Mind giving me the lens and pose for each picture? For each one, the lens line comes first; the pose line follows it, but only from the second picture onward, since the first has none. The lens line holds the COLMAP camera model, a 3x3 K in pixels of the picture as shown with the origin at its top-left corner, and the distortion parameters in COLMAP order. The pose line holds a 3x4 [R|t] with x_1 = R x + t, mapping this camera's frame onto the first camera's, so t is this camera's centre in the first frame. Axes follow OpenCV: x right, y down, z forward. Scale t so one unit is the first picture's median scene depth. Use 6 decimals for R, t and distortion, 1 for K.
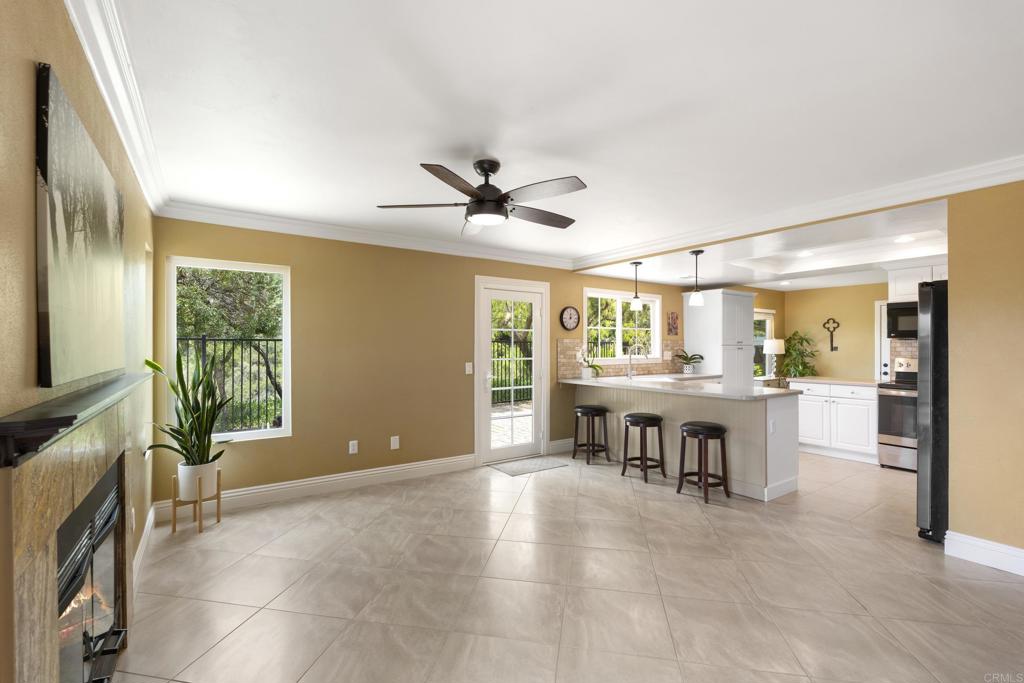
lens RADIAL K [[447.2, 0, 511.5], [0, 447.2, 341.3], [0, 0, 1]] dist [-0.003473, 0.000089]
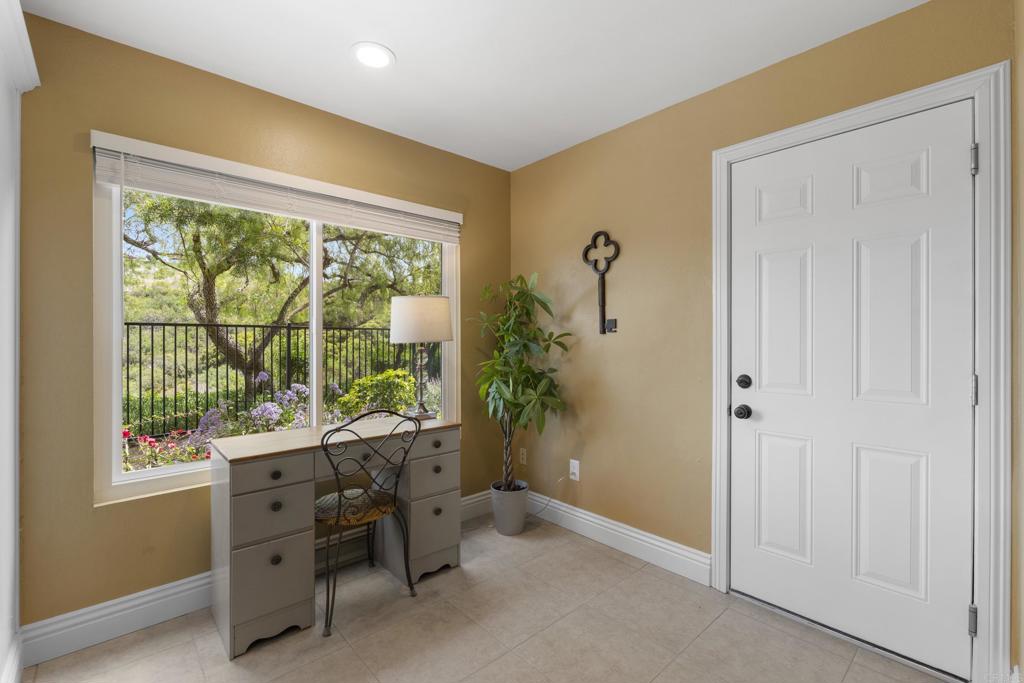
lens RADIAL K [[447.2, 0, 511.5], [0, 447.2, 341.3], [0, 0, 1]] dist [-0.003473, 0.000089]
pose [[0.990886, -0.003316, 0.134662, 0.892977], [0.001934, 0.999944, 0.010398, 0.035162], [-0.134689, -0.010043, 0.990837, 1.014090]]
